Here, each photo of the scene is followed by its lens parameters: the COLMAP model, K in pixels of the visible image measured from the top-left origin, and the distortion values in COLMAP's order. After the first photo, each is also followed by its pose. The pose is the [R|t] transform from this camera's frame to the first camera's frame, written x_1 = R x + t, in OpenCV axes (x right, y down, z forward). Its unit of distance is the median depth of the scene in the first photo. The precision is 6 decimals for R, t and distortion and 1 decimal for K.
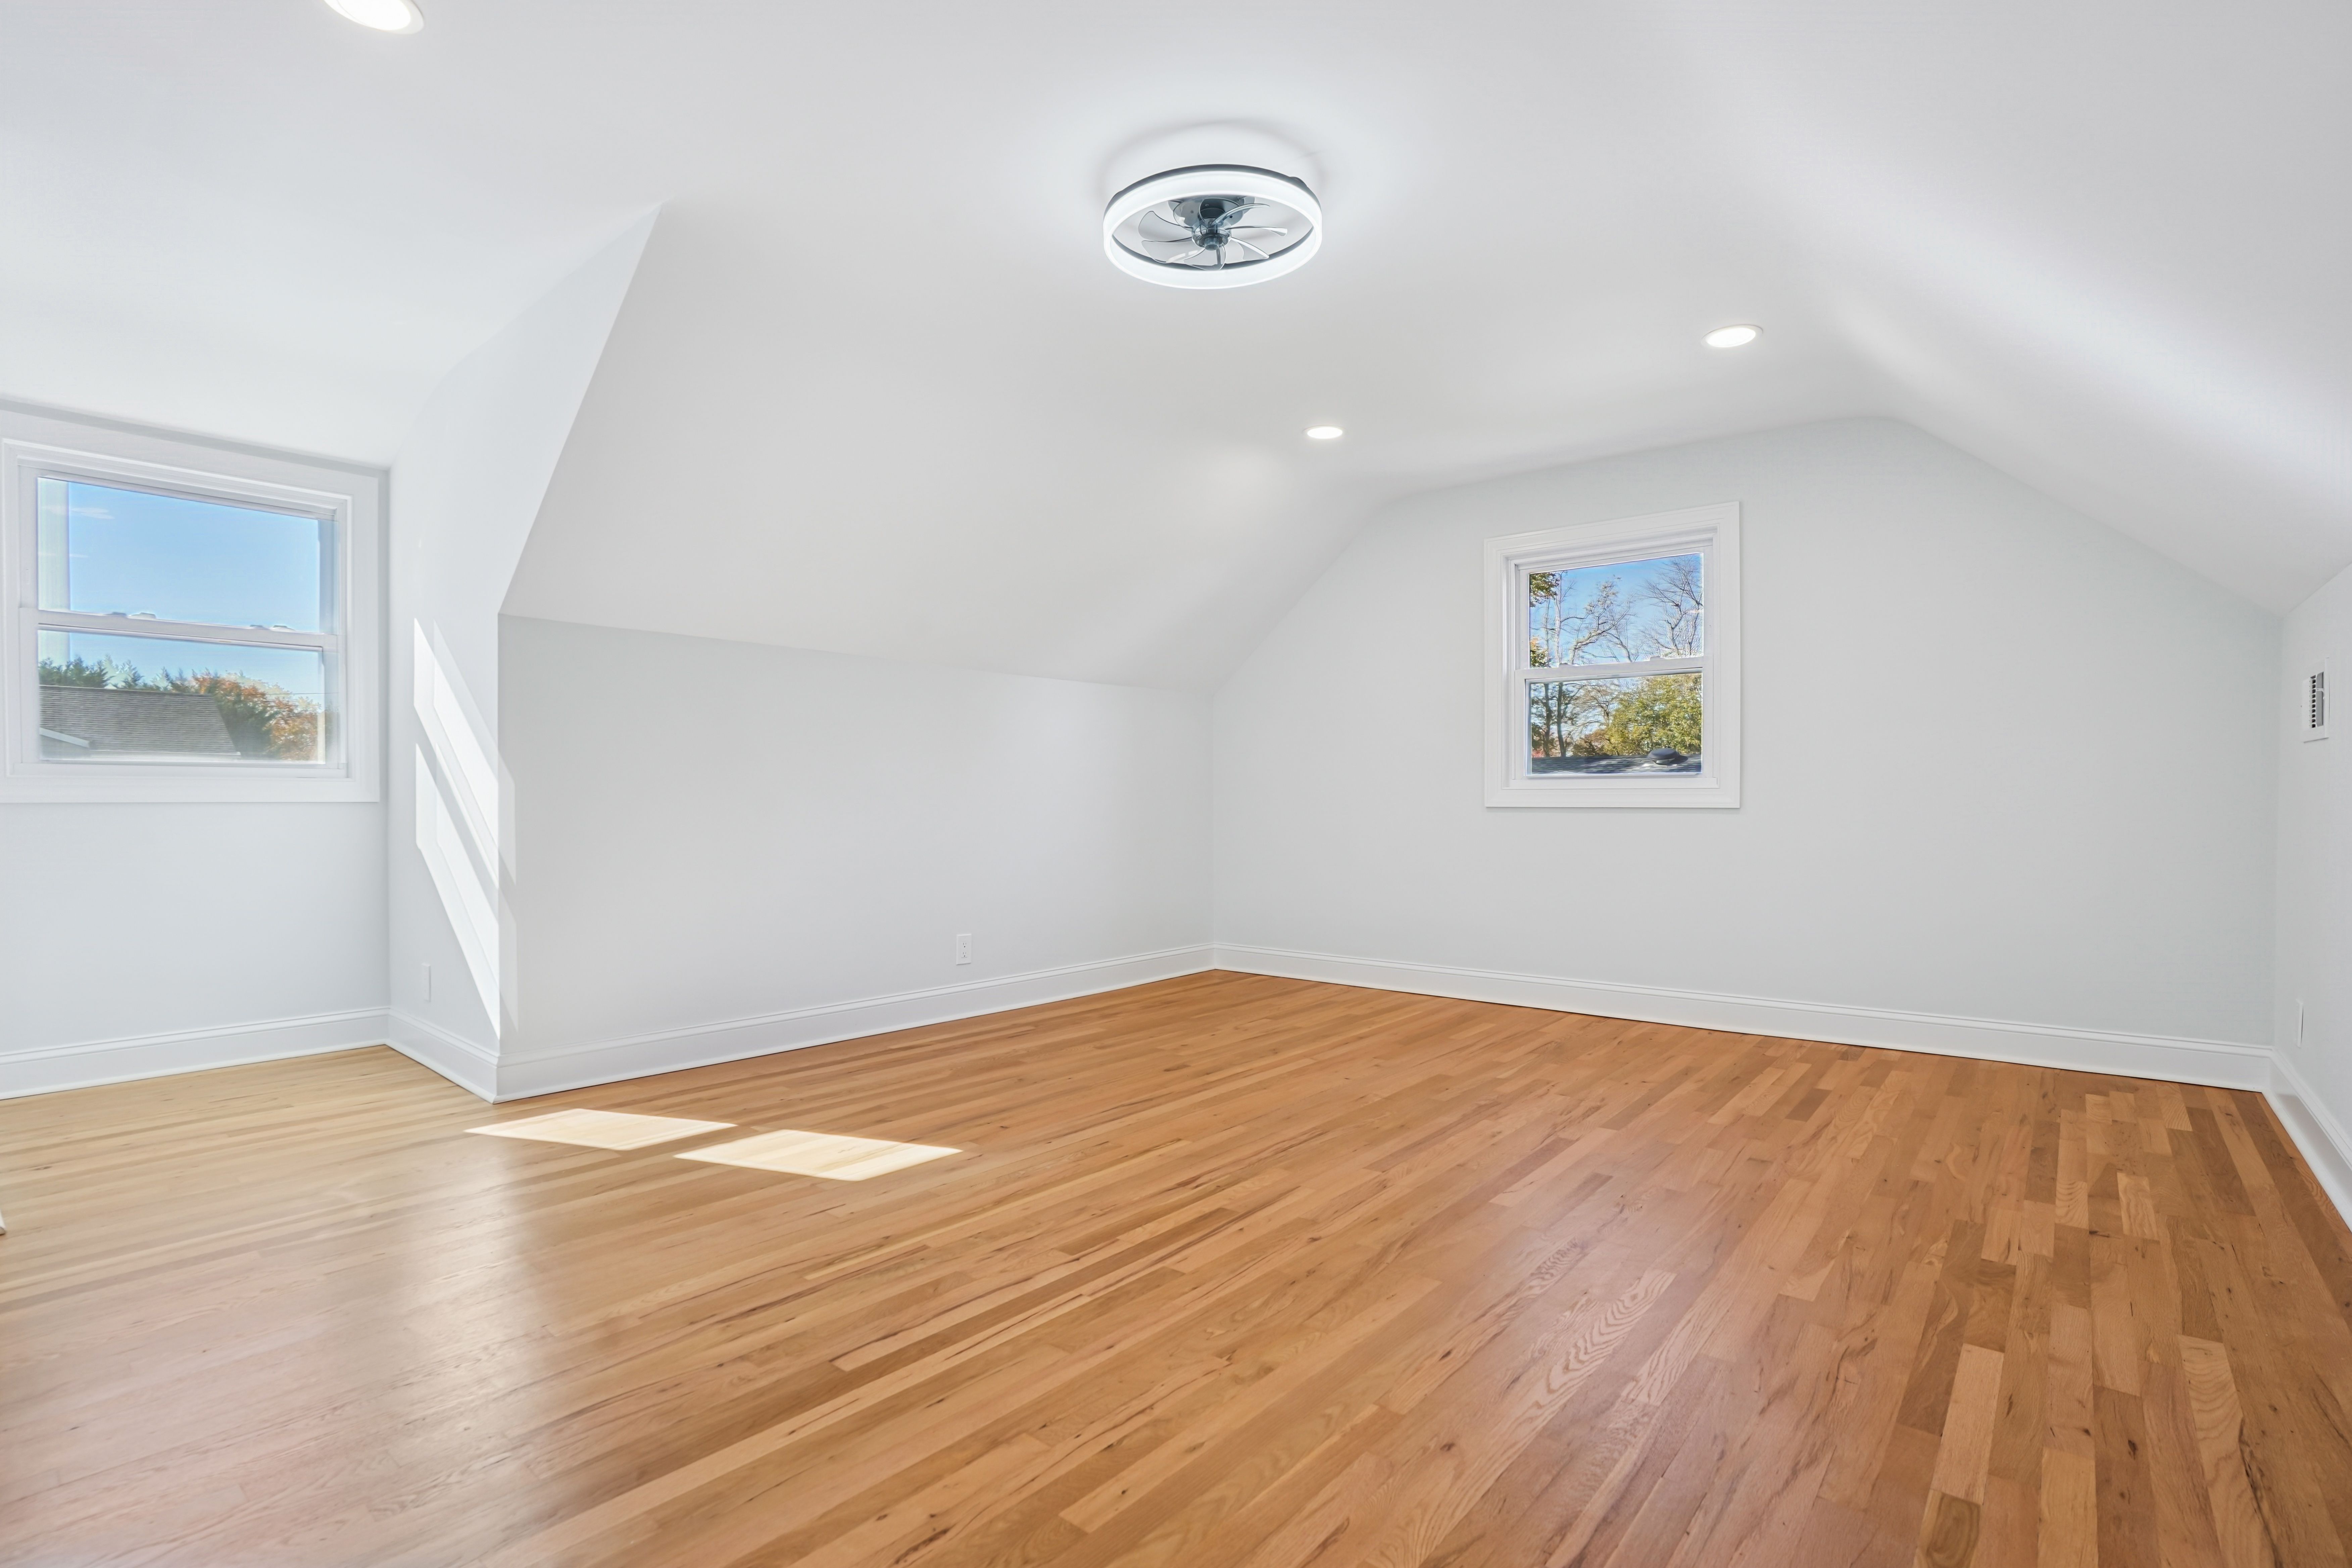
lens RADIAL K [[1108.2, 0, 1180.8], [0, 1108.2, 804.9], [0, 0, 1]] dist [-0.069067, 0.026368]
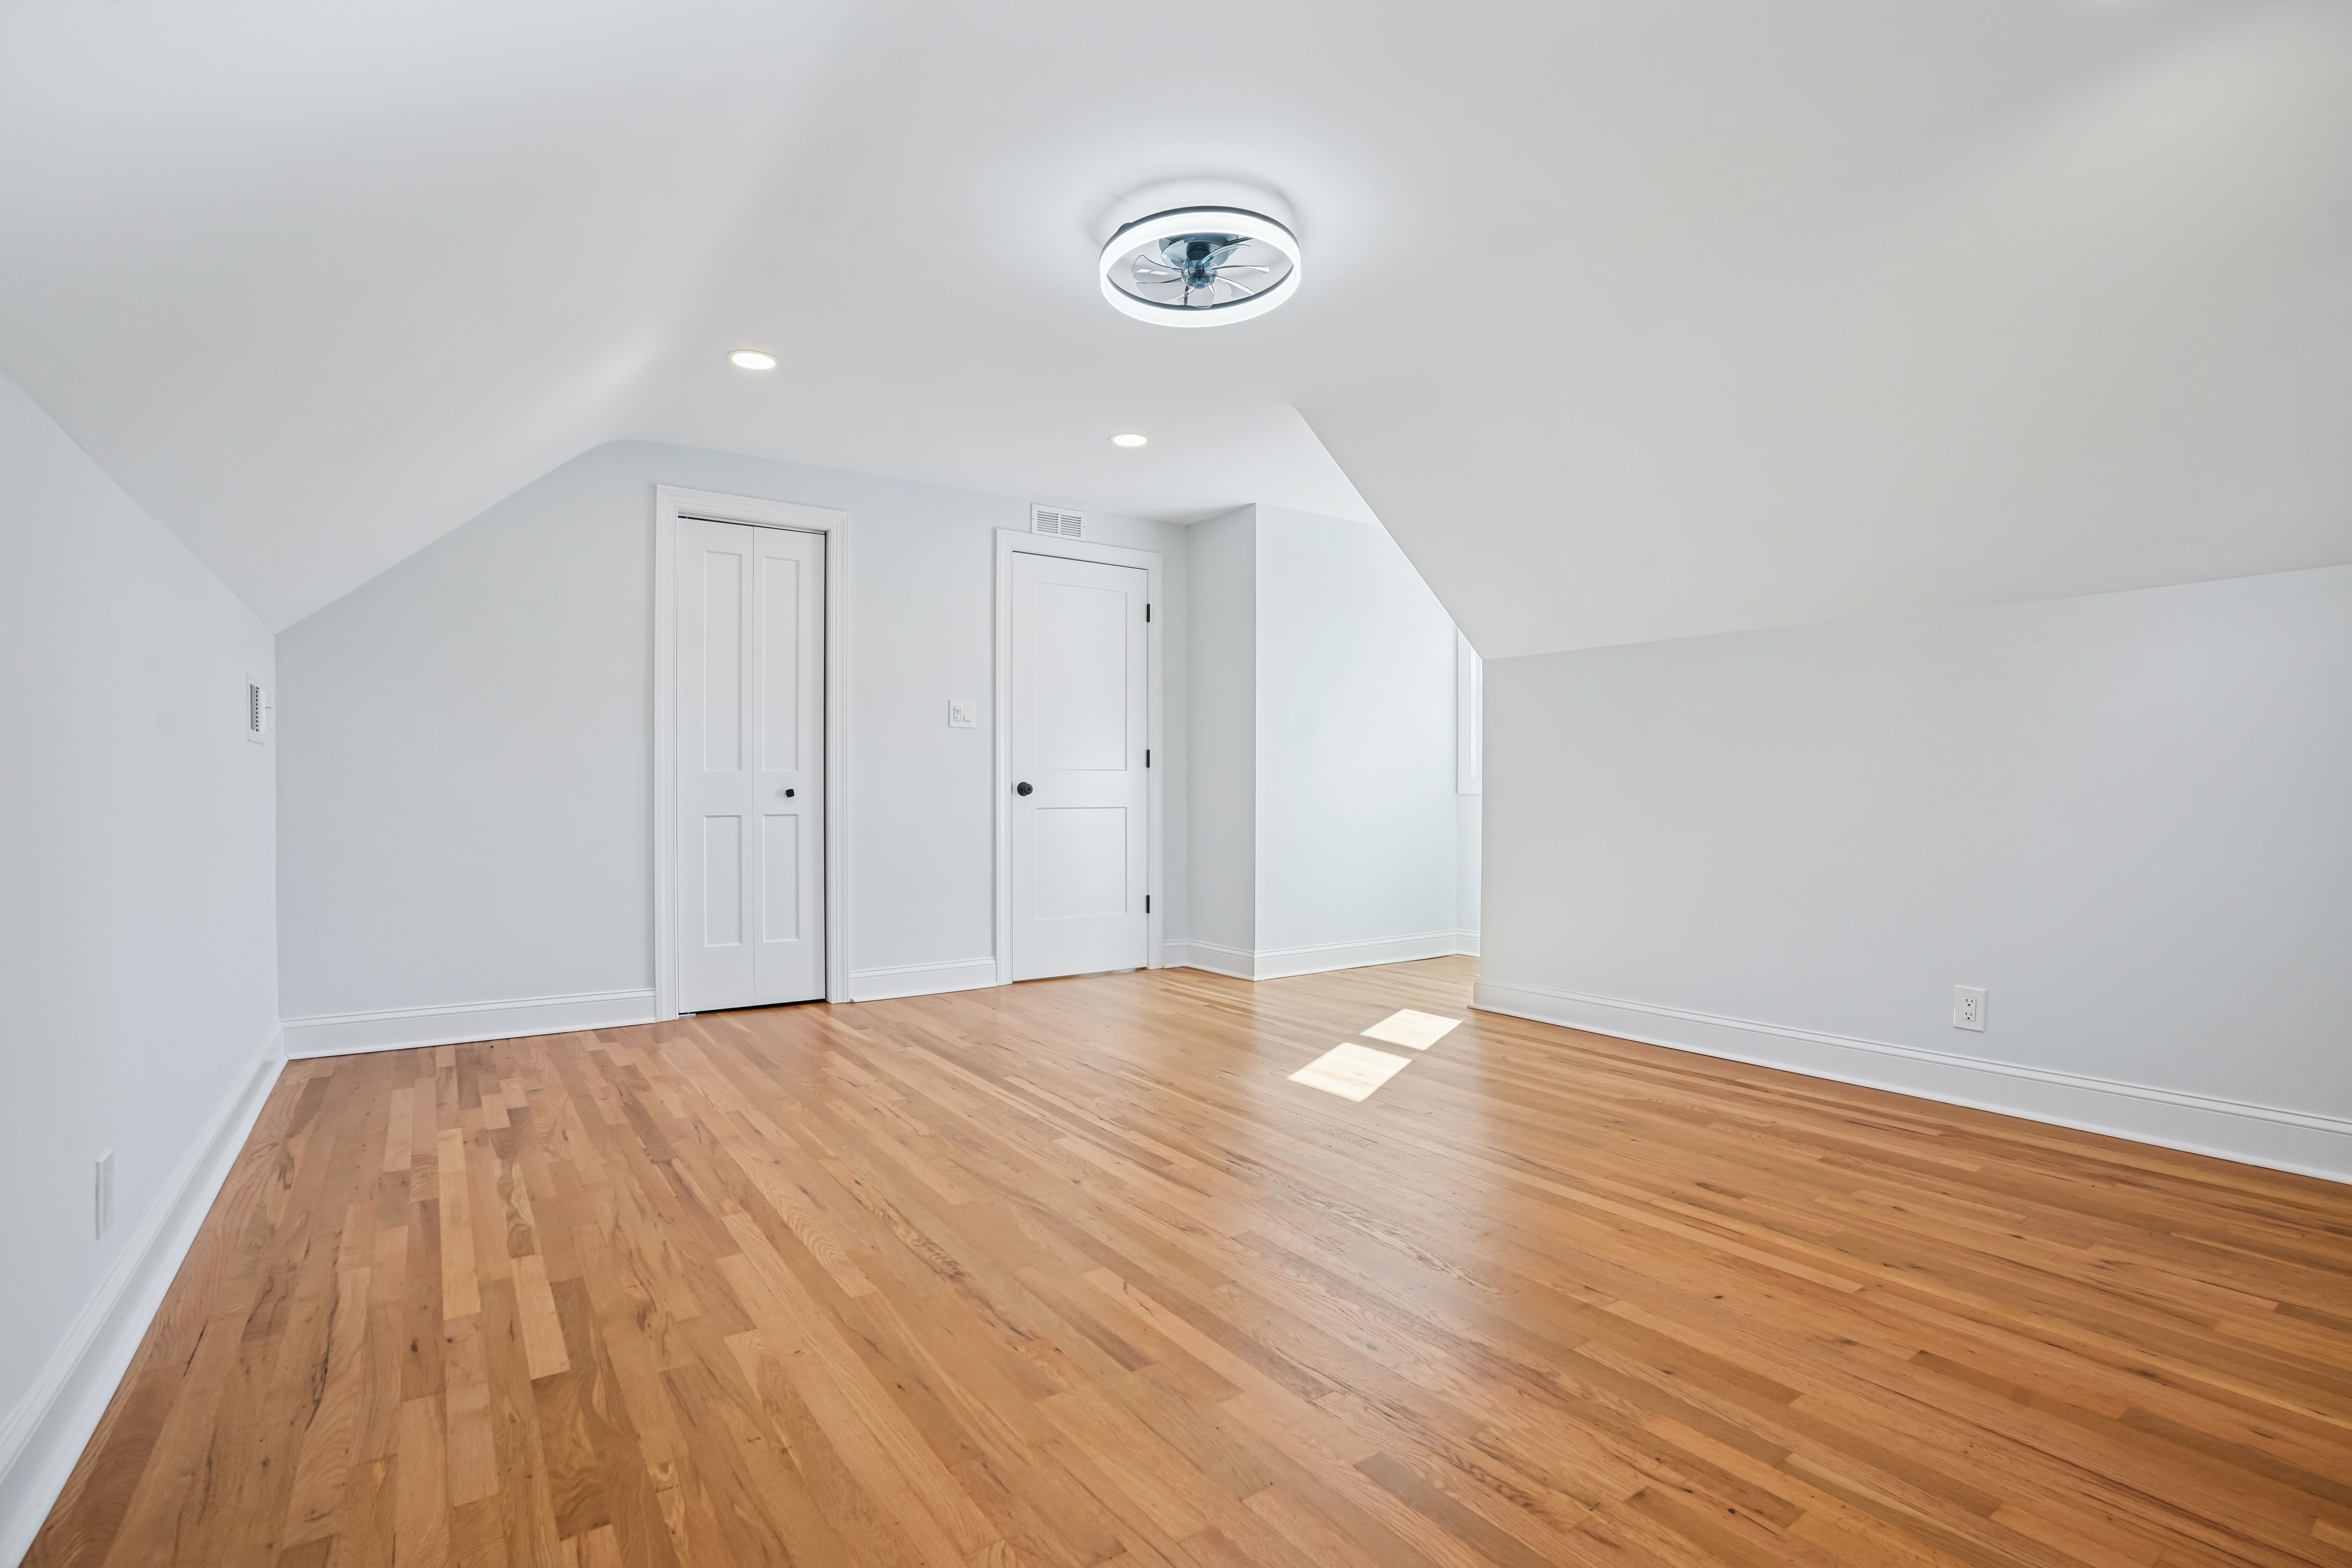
lens RADIAL K [[1108.2, 0, 1180.8], [0, 1108.2, 804.9], [0, 0, 1]] dist [-0.069067, 0.026368]
pose [[-0.263927, 0.012616, -0.964460, 1.144408], [-0.003190, 0.999898, 0.013952, -0.012291], [0.964537, 0.006759, -0.263860, 1.346617]]
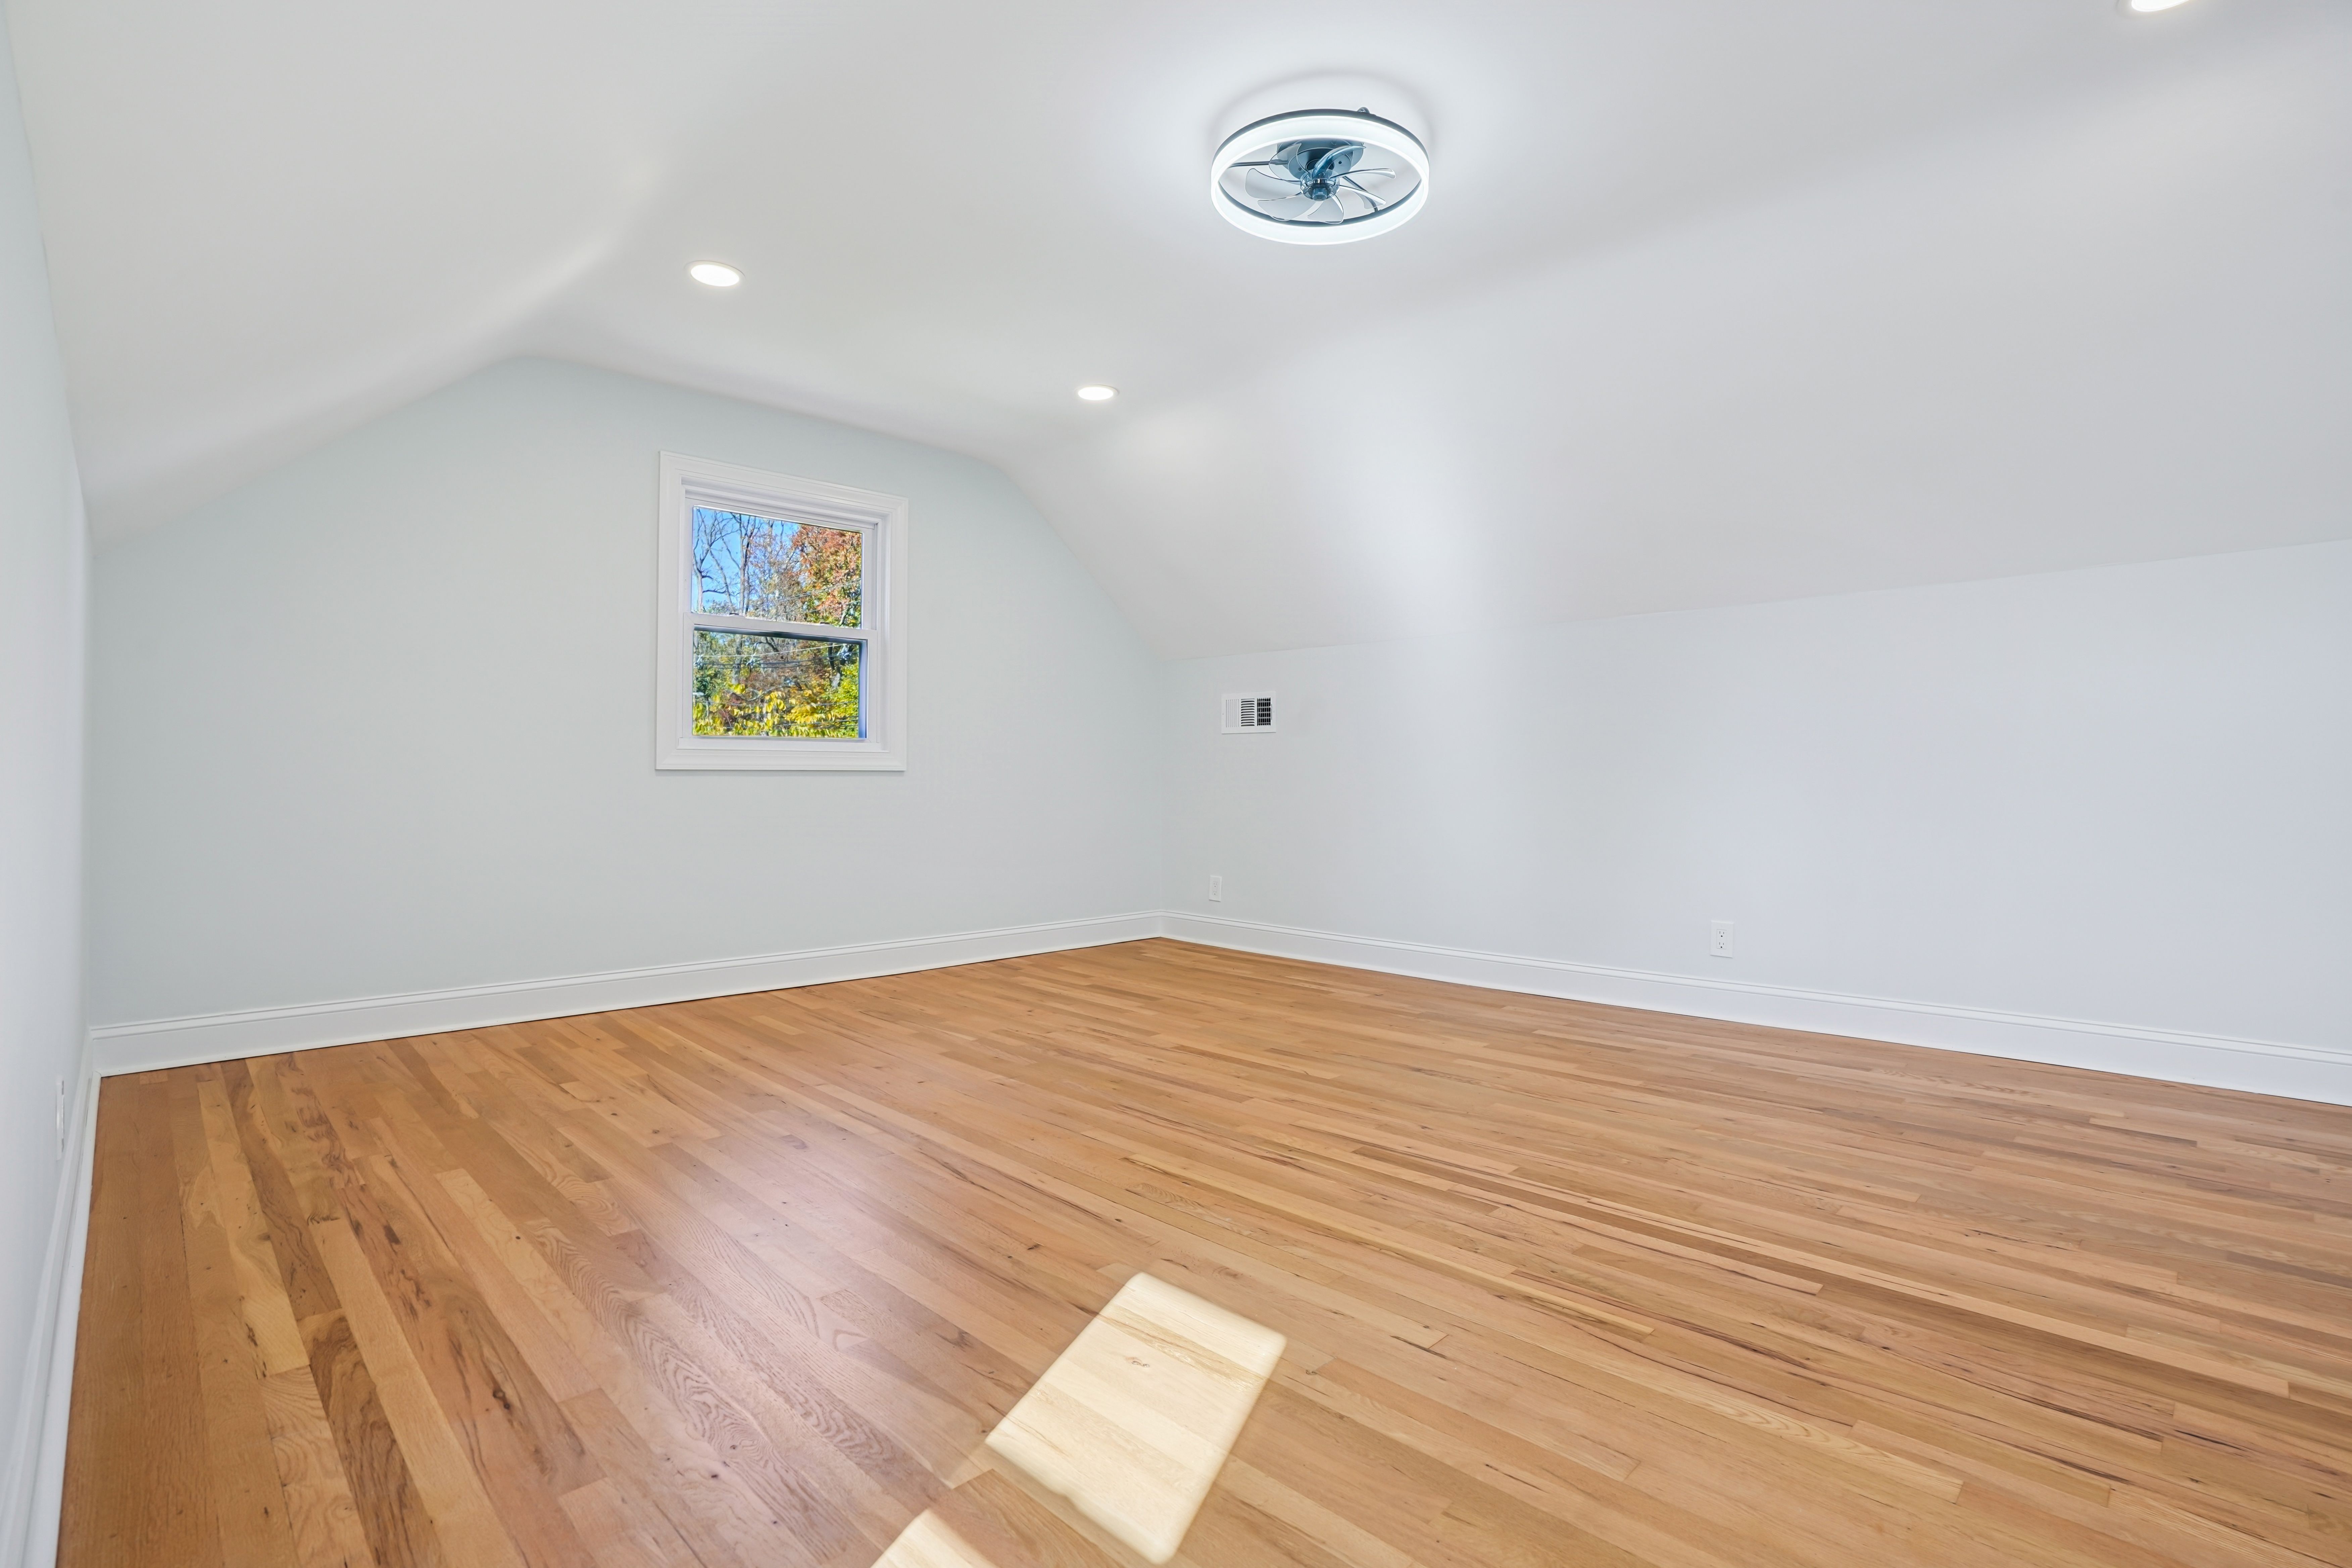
lens RADIAL K [[1082.4, 0, 1177.6], [0, 1082.4, 795.9], [0, 0, 1]] dist [-0.069394, 0.026940]
pose [[0.107496, -0.014676, 0.994097, -0.995406], [0.003092, 0.999891, 0.014427, 0.024122], [-0.994201, 0.001522, 0.107530, 1.092348]]
